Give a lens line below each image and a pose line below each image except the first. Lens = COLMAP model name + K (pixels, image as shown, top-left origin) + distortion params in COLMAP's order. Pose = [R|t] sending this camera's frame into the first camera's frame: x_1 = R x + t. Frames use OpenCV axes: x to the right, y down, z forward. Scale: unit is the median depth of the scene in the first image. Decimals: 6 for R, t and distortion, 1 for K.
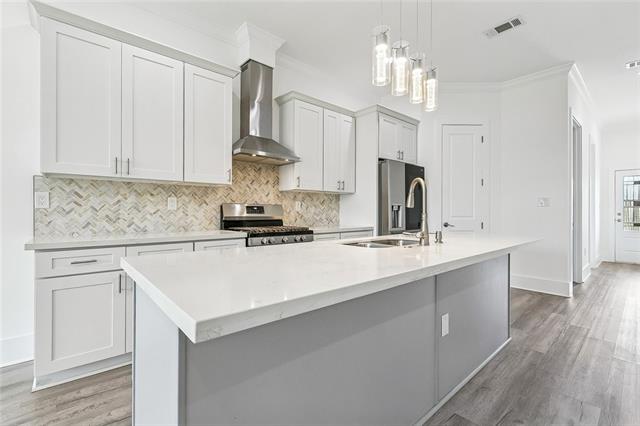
lens RADIAL K [[286.3, 0, 316.4], [0, 286.3, 208.2], [0, 0, 1]] dist [-0.000371, 0.000003]
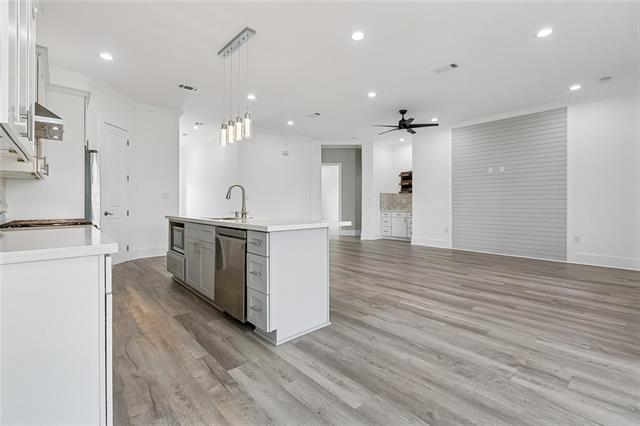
lens RADIAL K [[286.3, 0, 316.4], [0, 286.3, 208.2], [0, 0, 1]] dist [-0.000371, 0.000003]
pose [[-0.014509, -0.012225, 0.999820, -0.894478], [-0.013999, 0.999830, 0.012022, 0.016923], [-0.999797, -0.013822, -0.014677, 0.272580]]
